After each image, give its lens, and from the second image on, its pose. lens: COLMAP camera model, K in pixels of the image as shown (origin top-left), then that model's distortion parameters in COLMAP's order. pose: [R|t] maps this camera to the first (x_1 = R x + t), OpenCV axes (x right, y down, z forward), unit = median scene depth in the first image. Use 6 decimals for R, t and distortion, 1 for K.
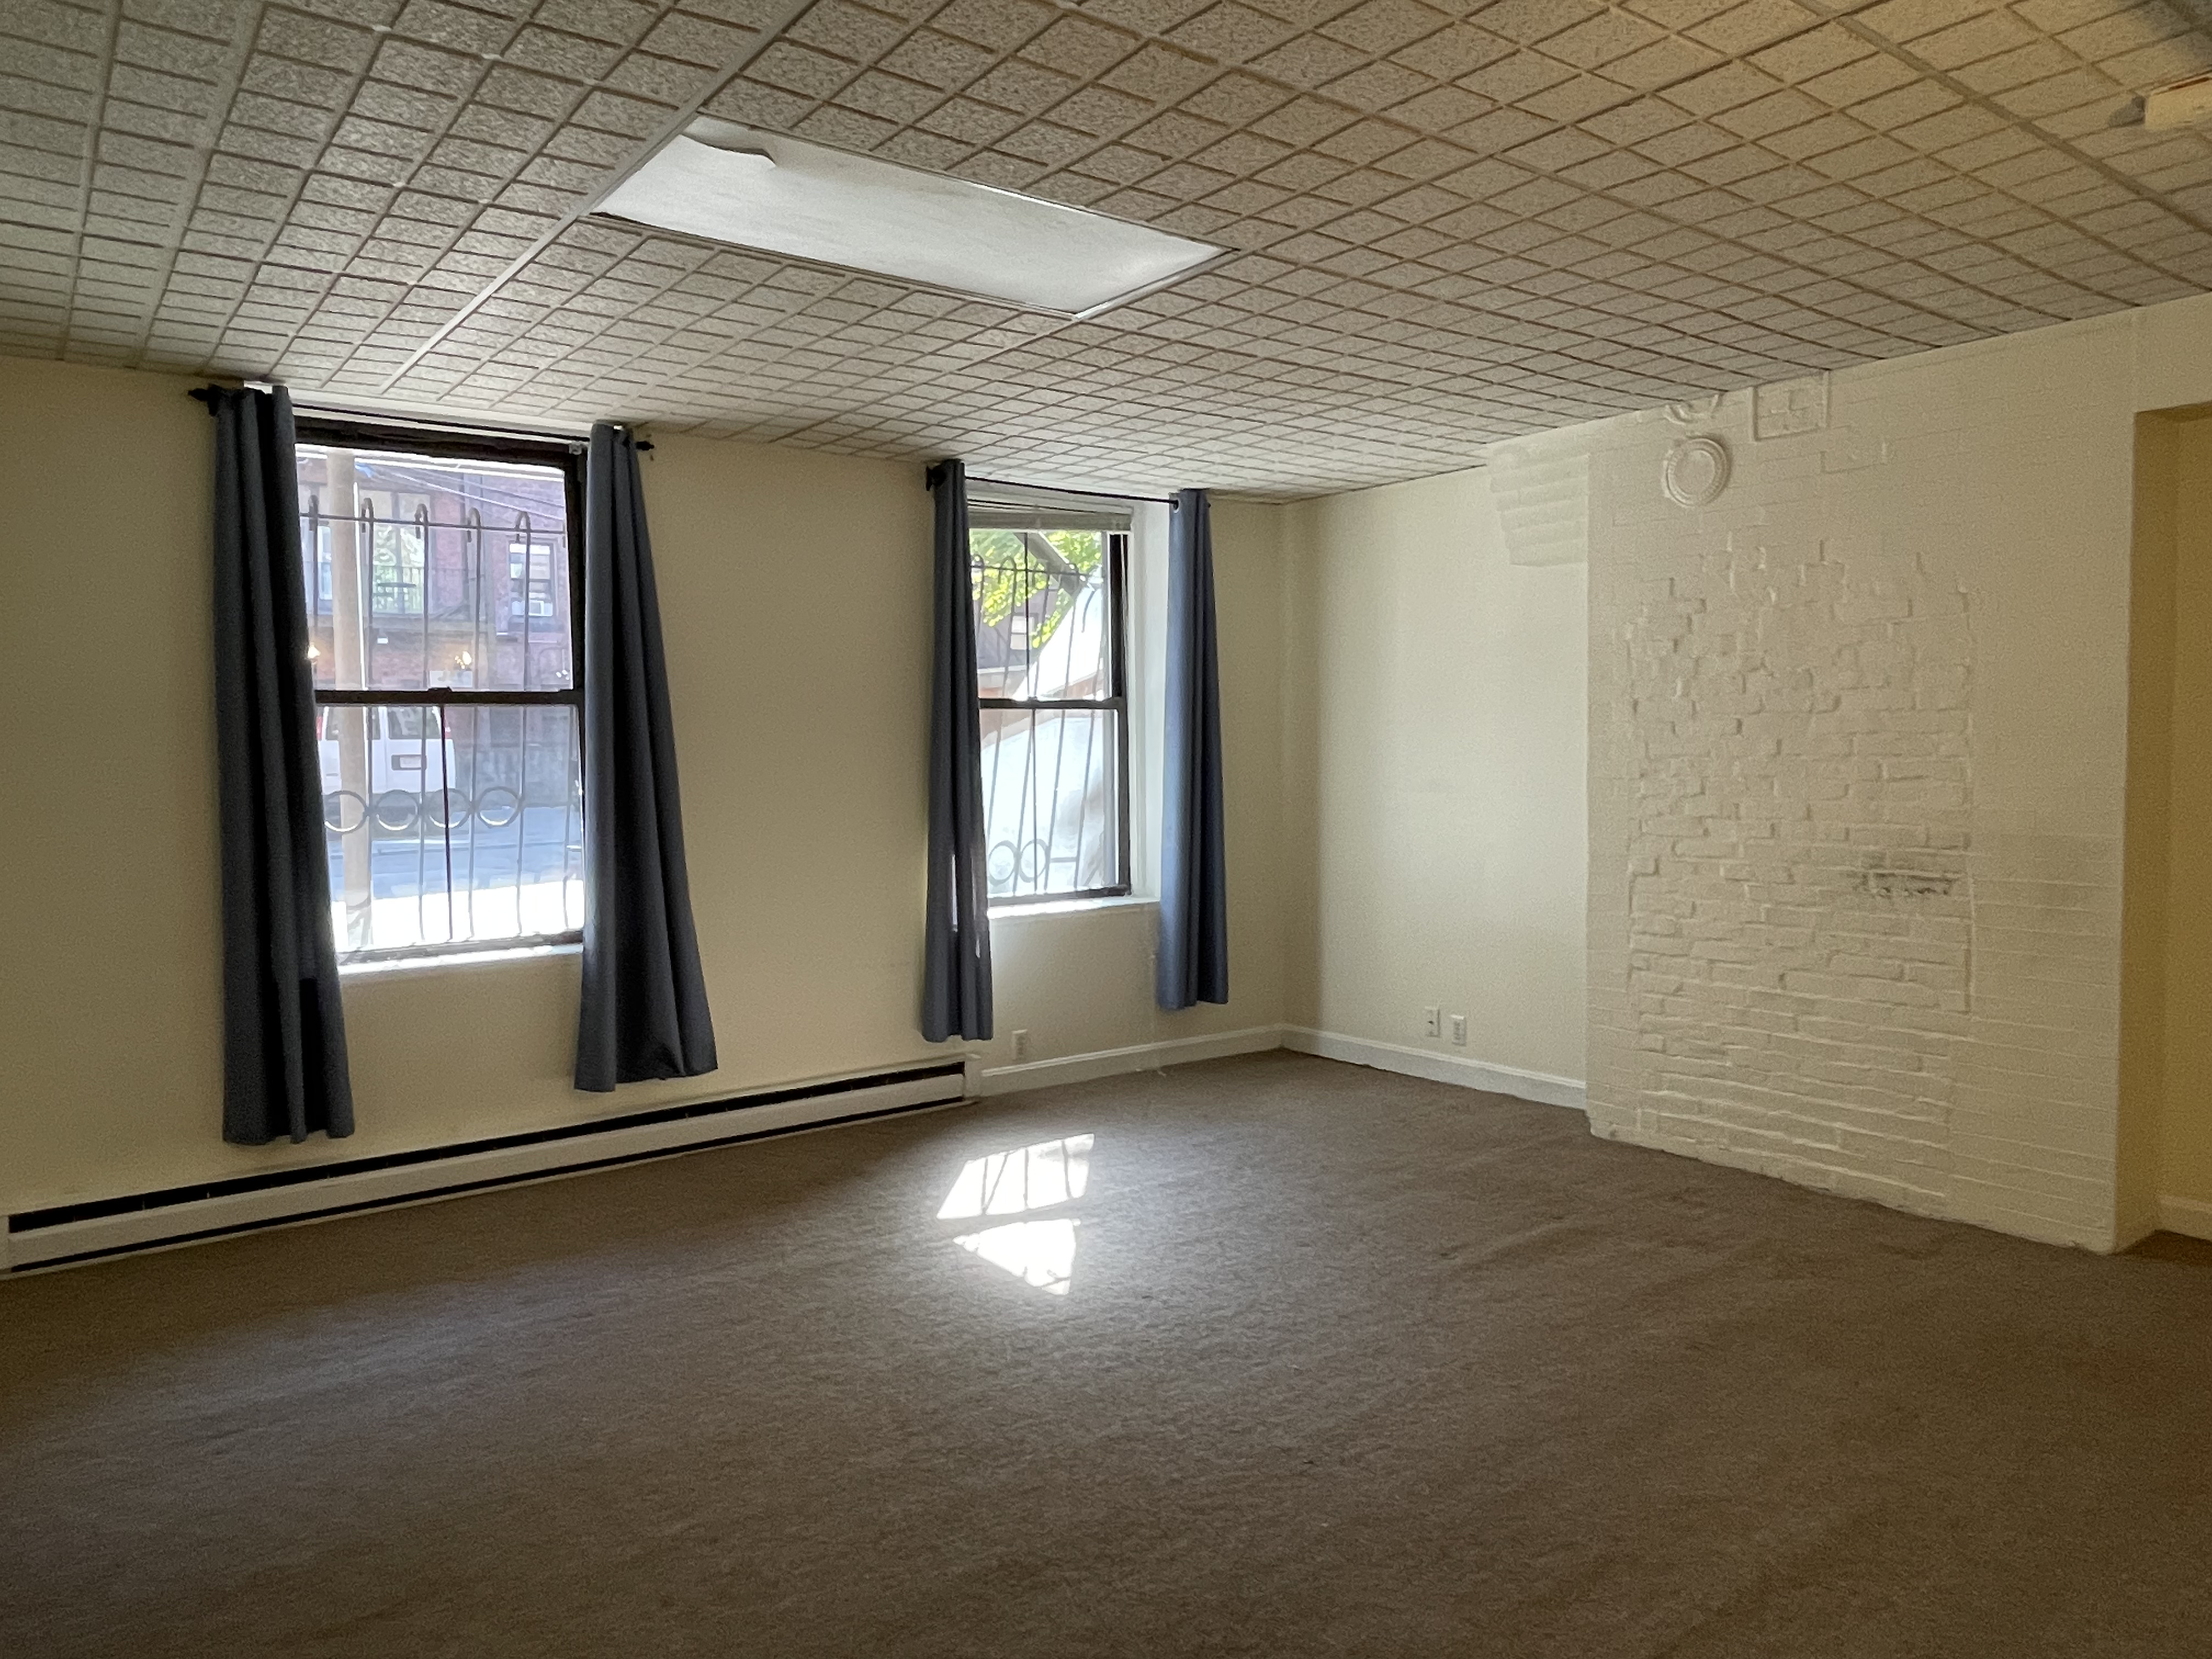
lens RADIAL K [[1476.0, 0, 1087.5], [0, 1476.0, 837.6], [0, 0, 1]] dist [-0.005122, 0.005313]
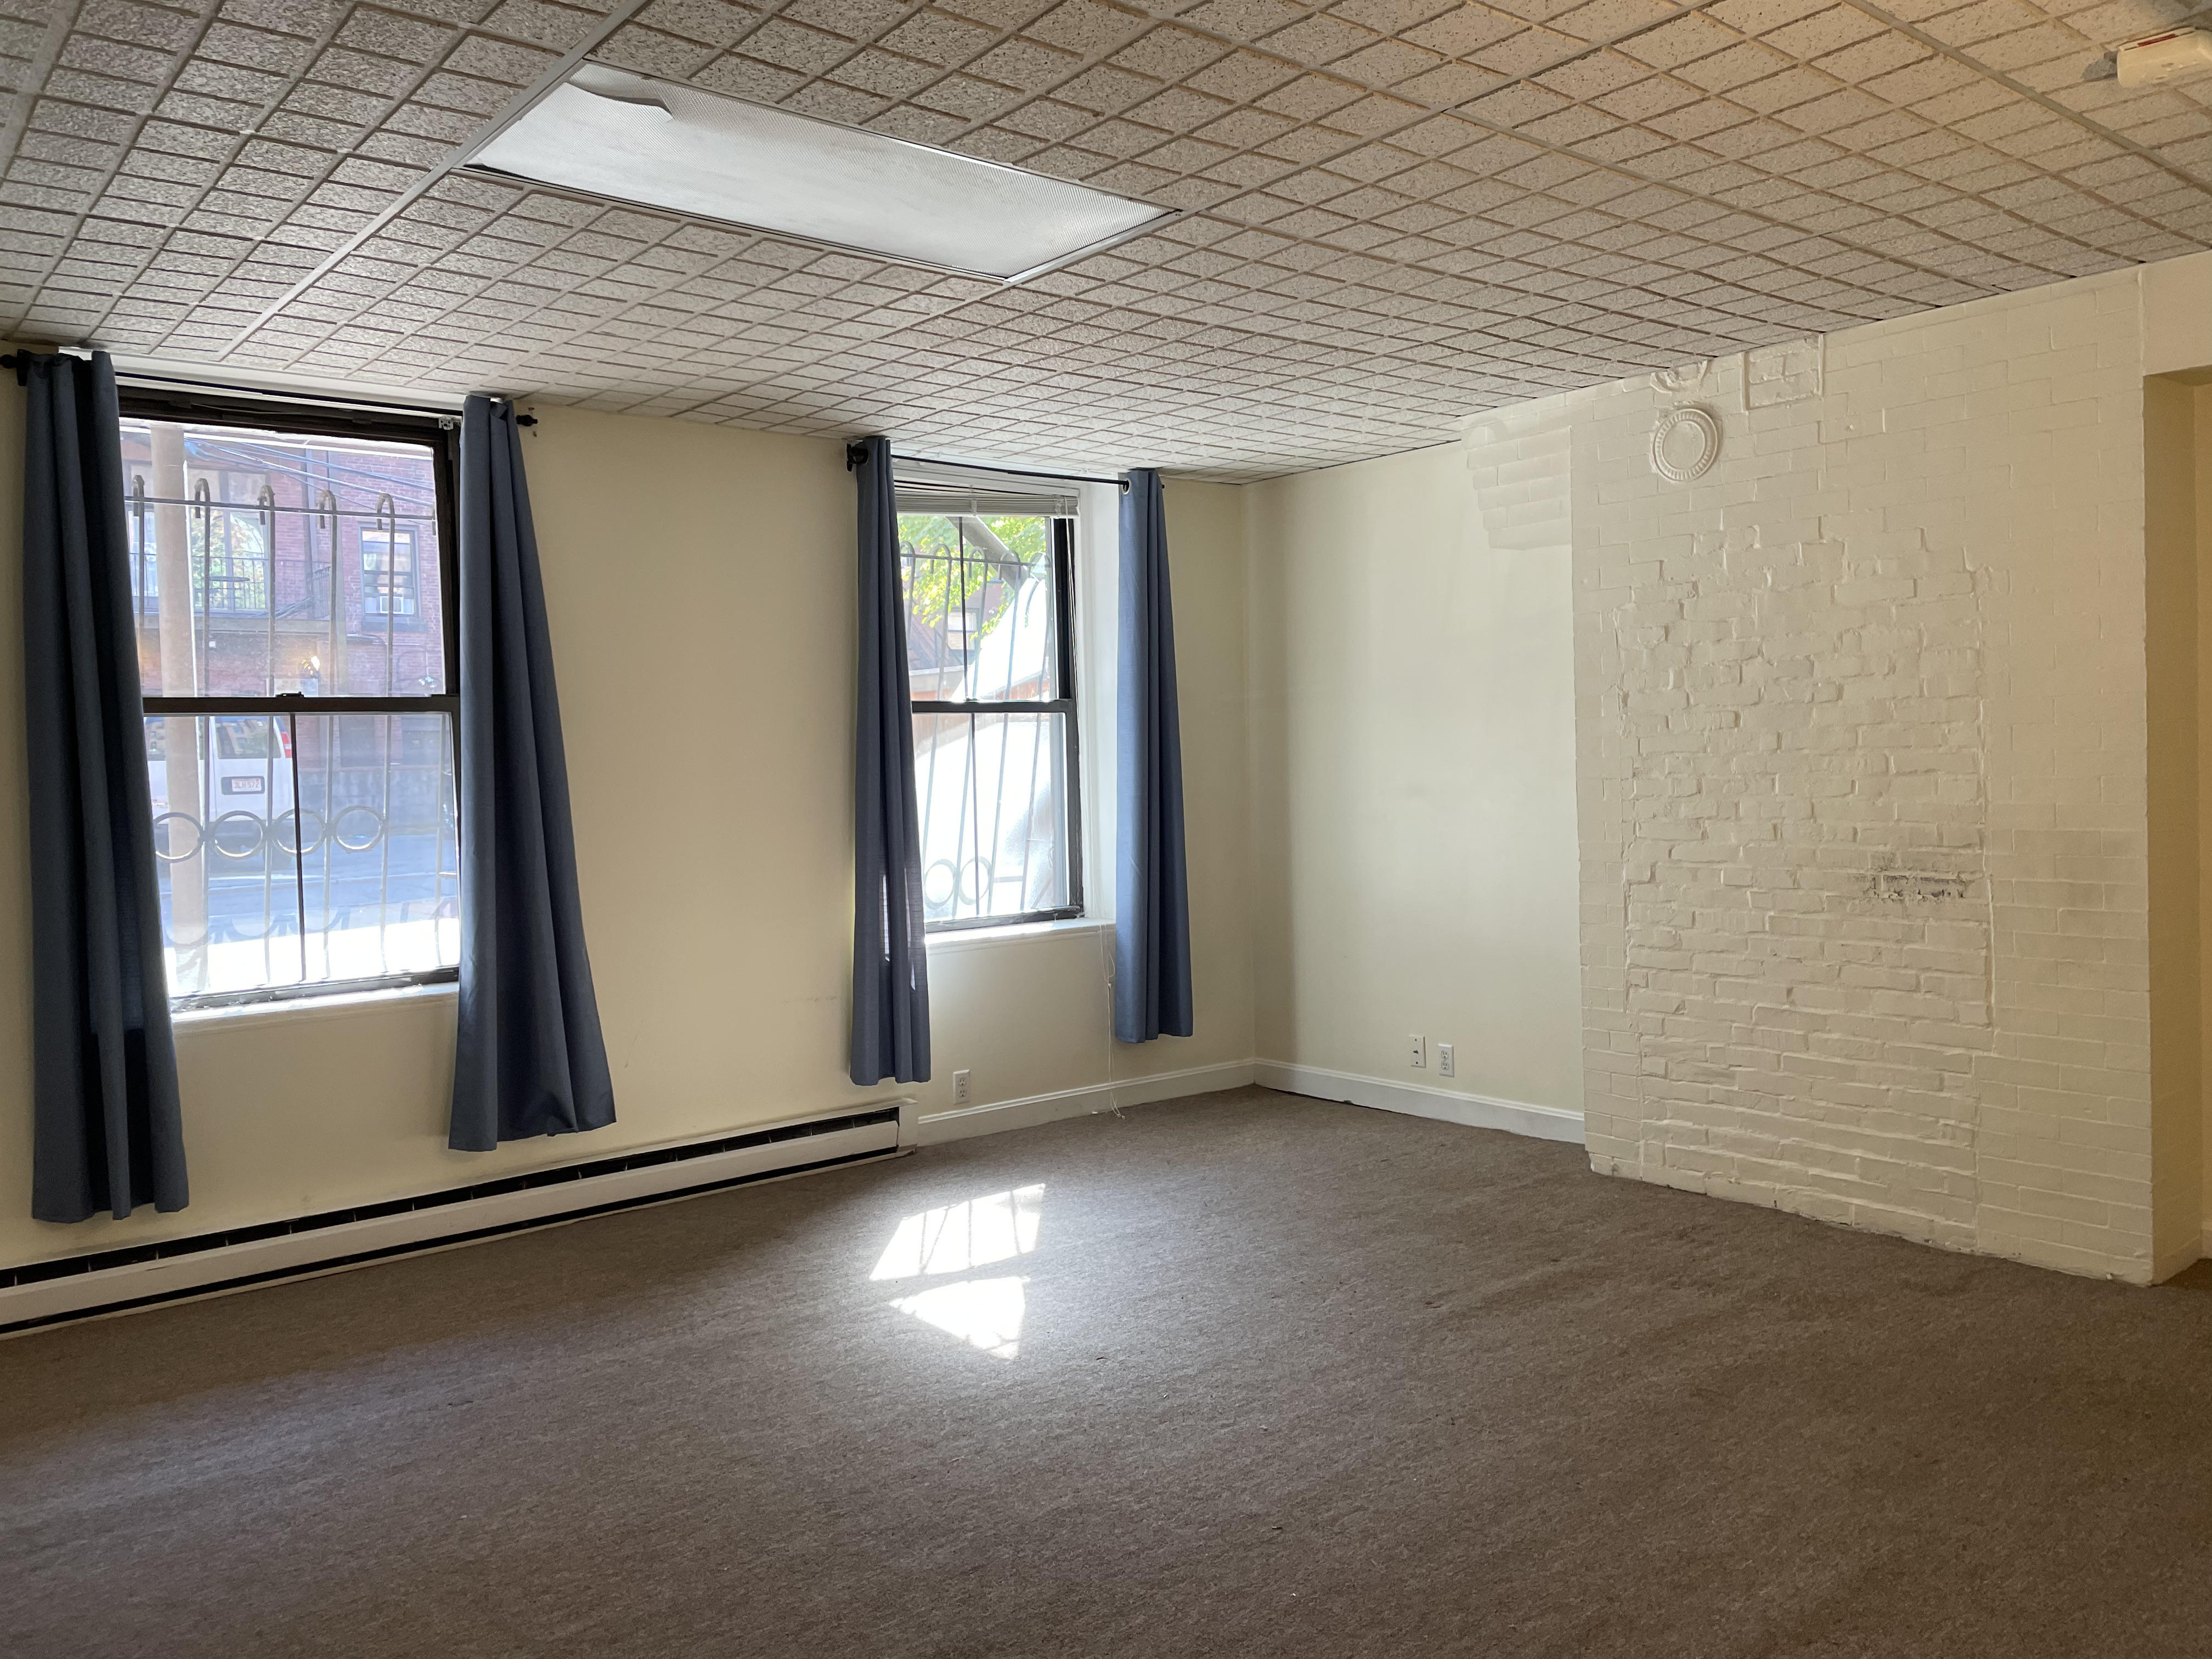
lens RADIAL K [[1673.1, 0, 1118.9], [0, 1673.1, 812.3], [0, 0, 1]] dist [0.072569, -0.059807]
pose [[0.998802, -0.014786, 0.046646, 0.007097], [0.016149, 0.999450, -0.028971, 0.007818], [-0.046192, 0.029690, 0.998491, -0.036801]]
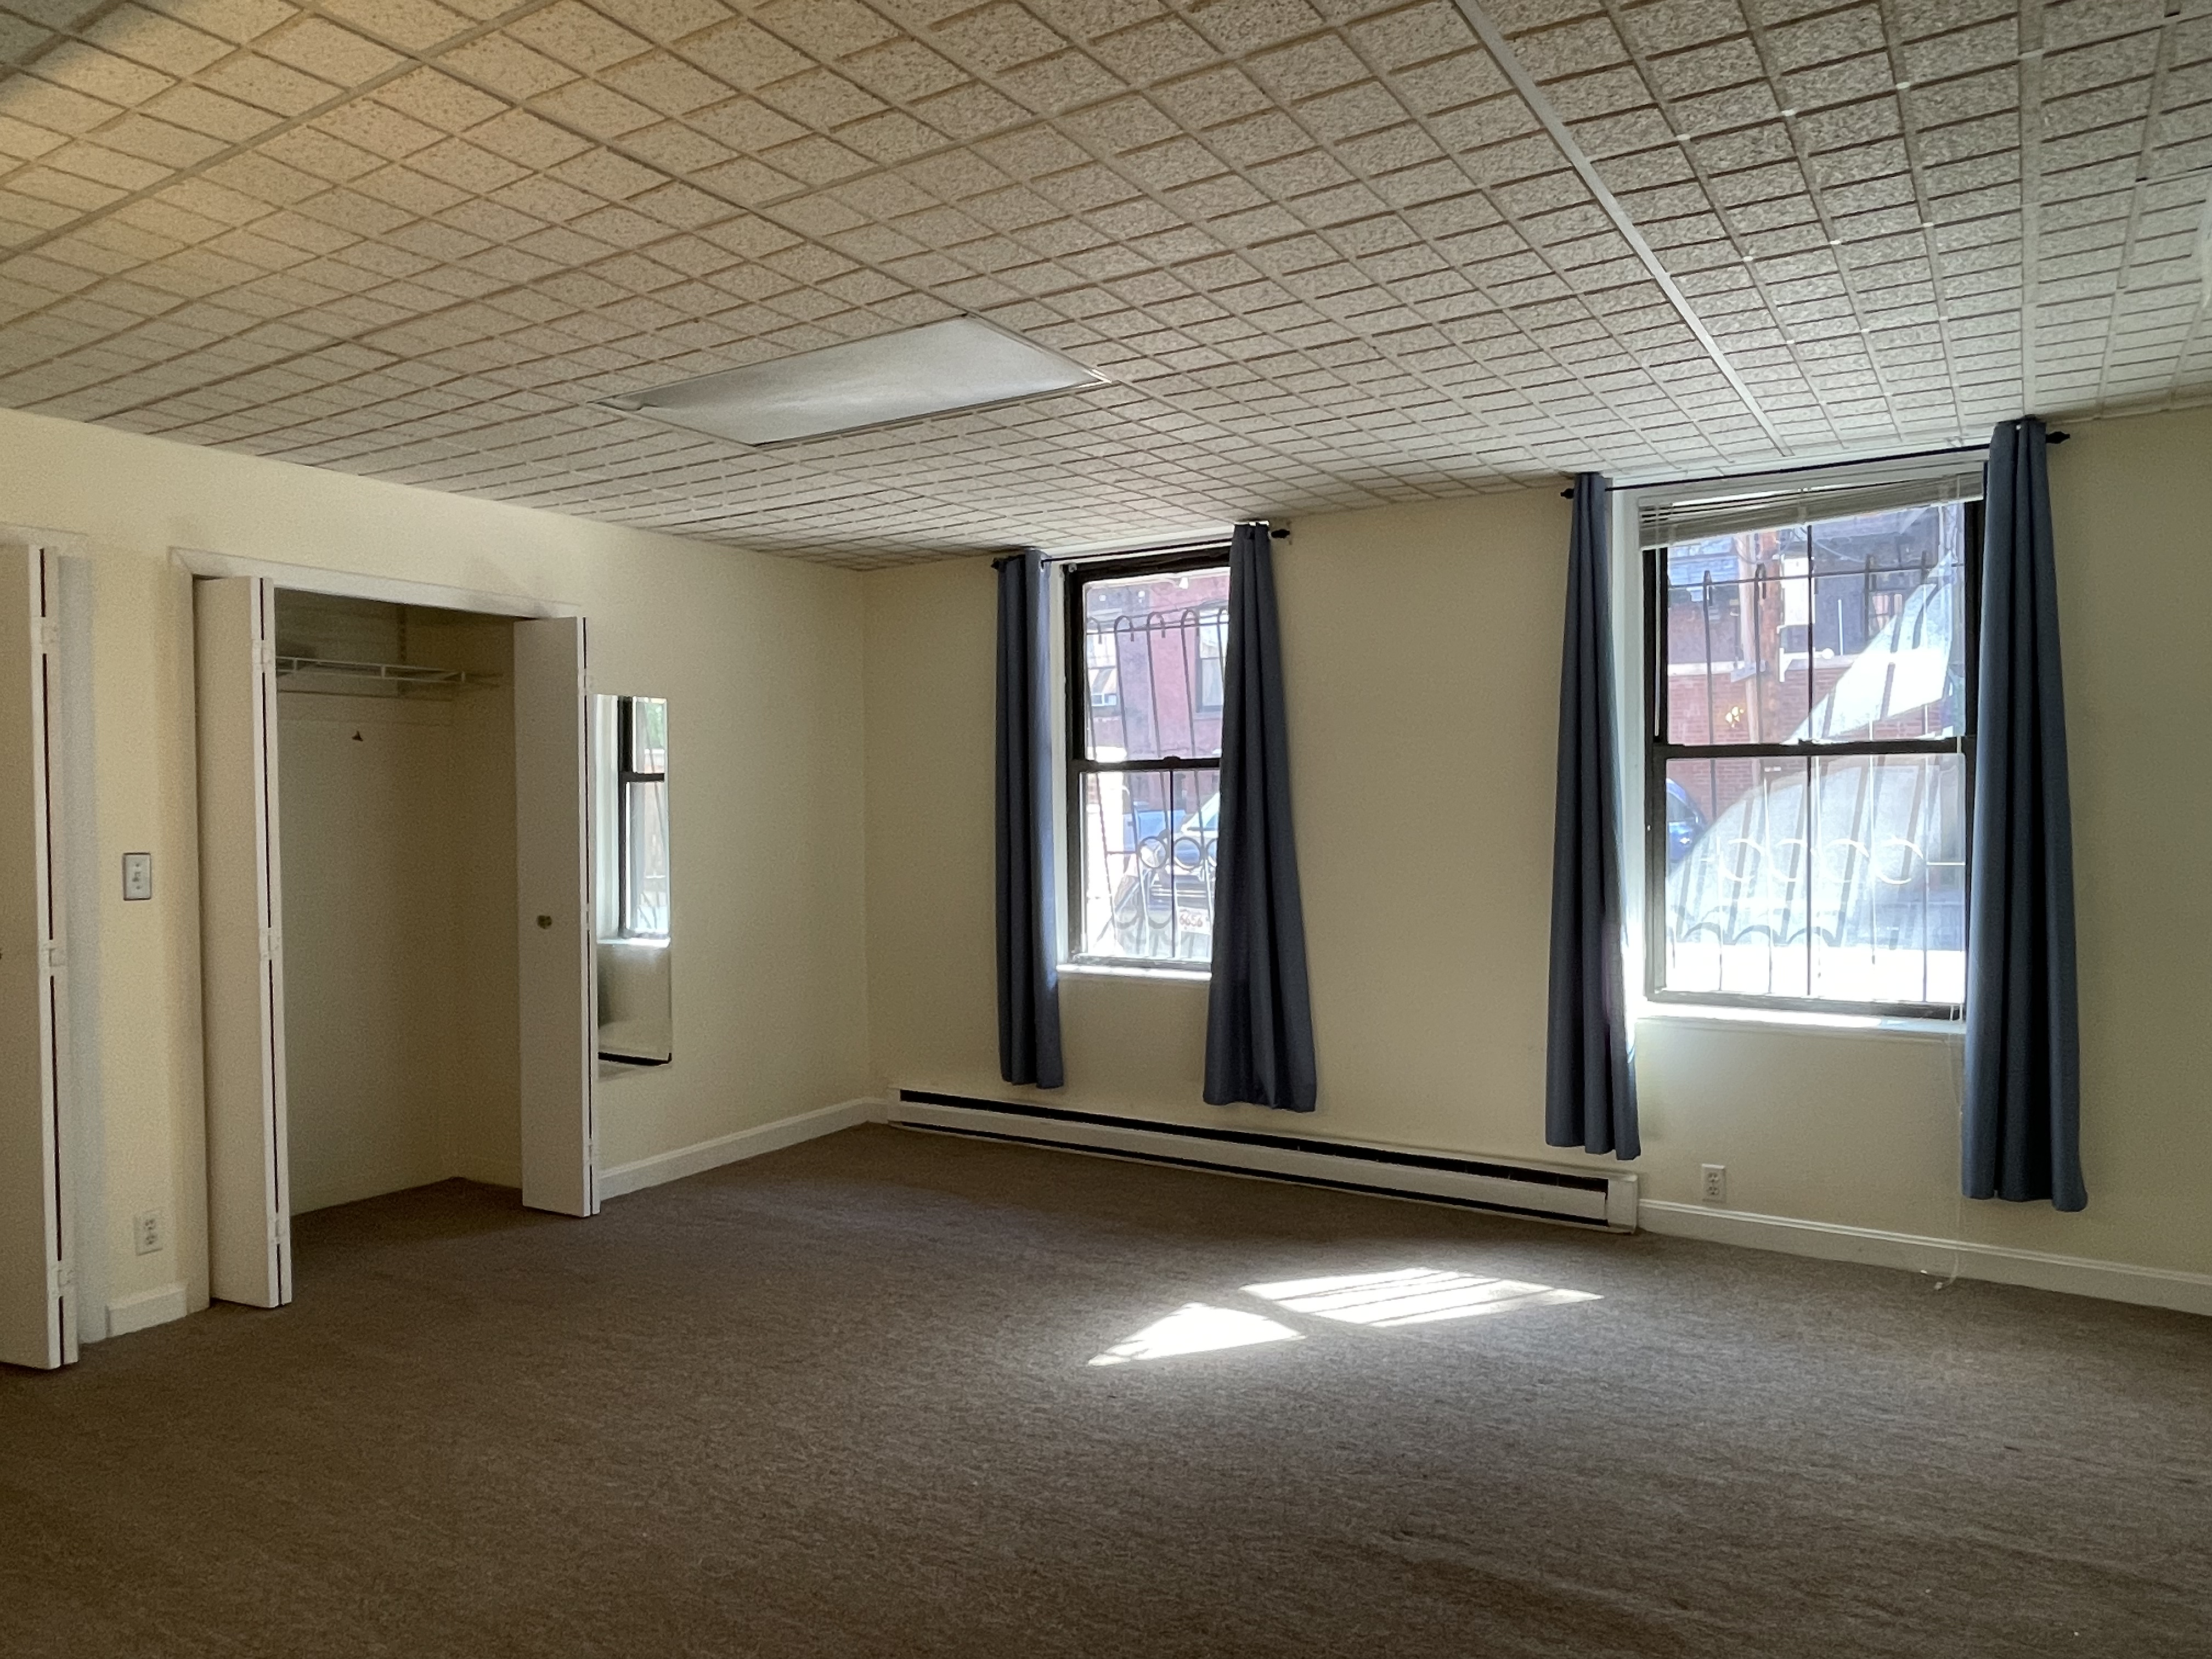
lens RADIAL K [[1476.0, 0, 1096.1], [0, 1476.0, 820.0], [0, 0, 1]] dist [-0.005122, 0.005313]
pose [[0.354384, 0.018474, -0.934917, 0.866367], [-0.056421, 0.998406, -0.001658, -0.050692], [0.933396, 0.053337, 0.354861, 0.608092]]
